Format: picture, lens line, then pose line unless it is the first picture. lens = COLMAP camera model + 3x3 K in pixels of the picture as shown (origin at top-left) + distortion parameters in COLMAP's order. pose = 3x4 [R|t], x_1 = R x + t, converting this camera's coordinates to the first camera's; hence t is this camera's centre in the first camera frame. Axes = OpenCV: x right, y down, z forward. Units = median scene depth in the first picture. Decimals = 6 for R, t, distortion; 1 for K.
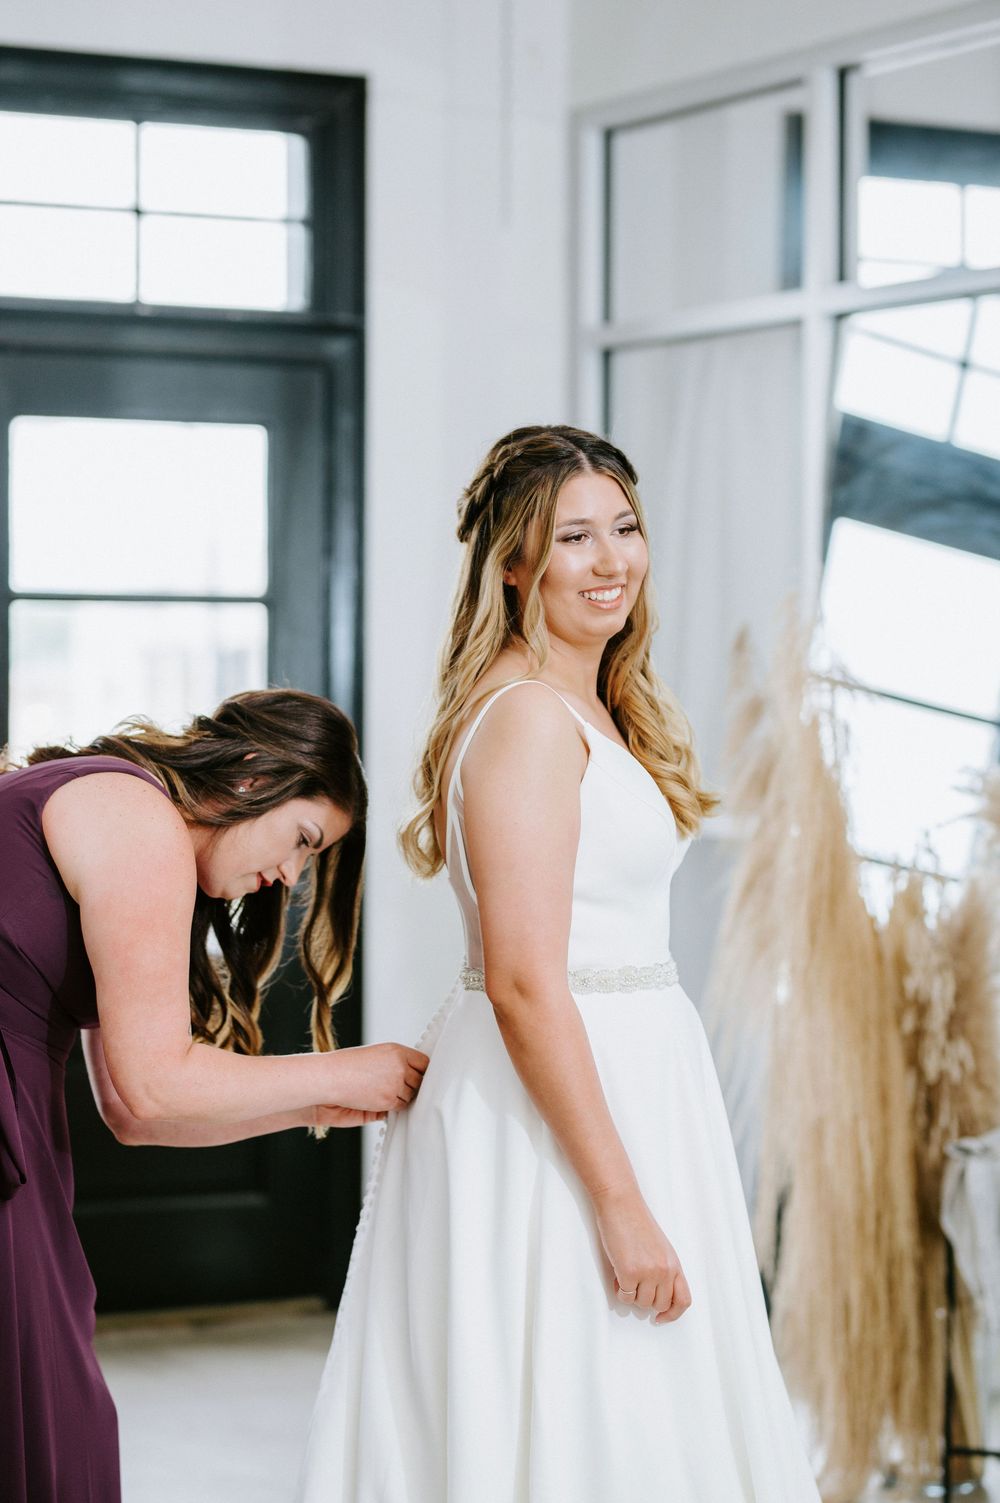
lens RADIAL K [[3681.1, 0, 501.1], [0, 3681.1, 804.1], [0, 0, 1]] dist [-0.025091, 0.053391]
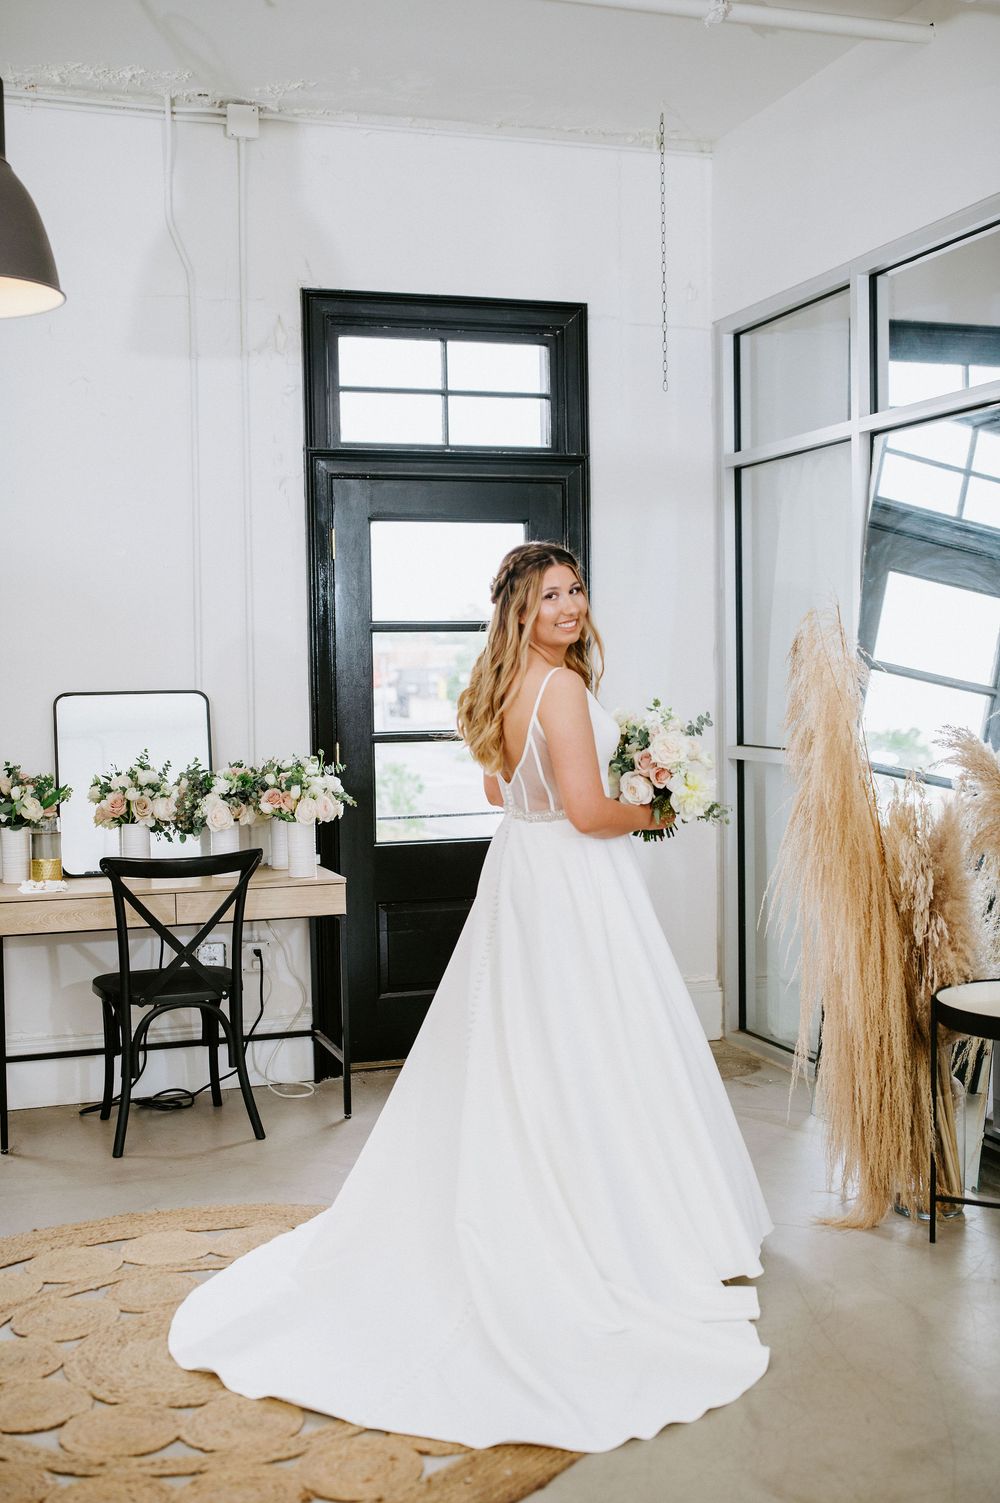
lens RADIAL K [[1663.6, 0, 500.0], [0, 1663.6, 751.5], [0, 0, 1]] dist [-0.003144, 0.009209]
pose [[0.984987, -0.011083, -0.172271, 0.055352], [0.014495, 0.999723, 0.018563, -0.012626], [0.172018, -0.020782, 0.984875, 0.266319]]
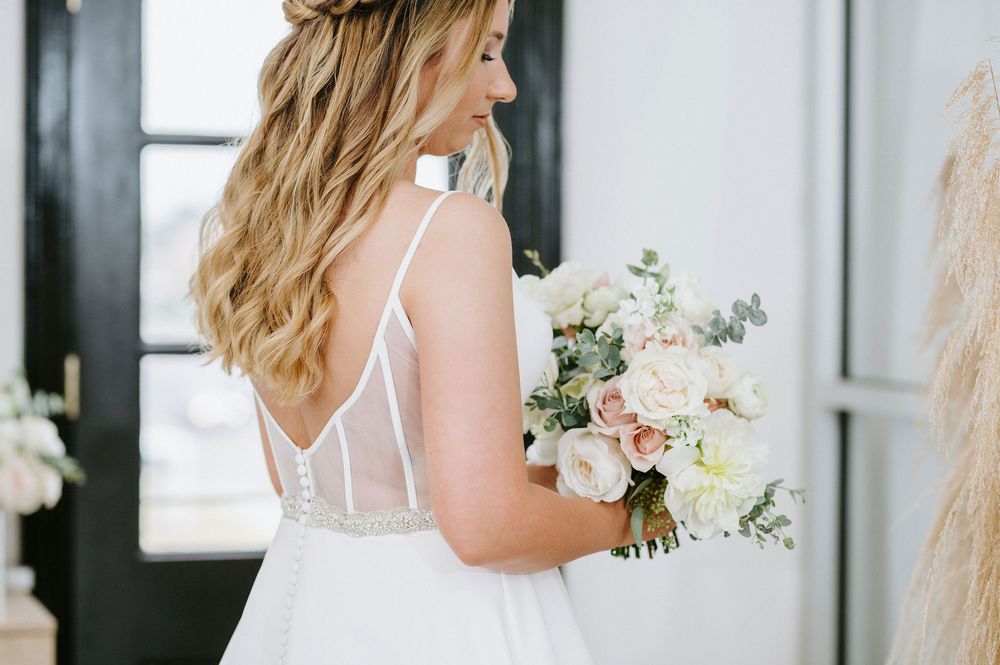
lens RADIAL K [[2449.2, 0, 500.0], [0, 2449.2, 332.5], [0, 0, 1]] dist [-0.025091, 0.053391]
pose [[0.983712, 0.006047, -0.179652, 0.057563], [-0.006682, 0.999973, -0.002930, -0.008678], [0.179629, 0.004082, 0.983726, 0.442098]]
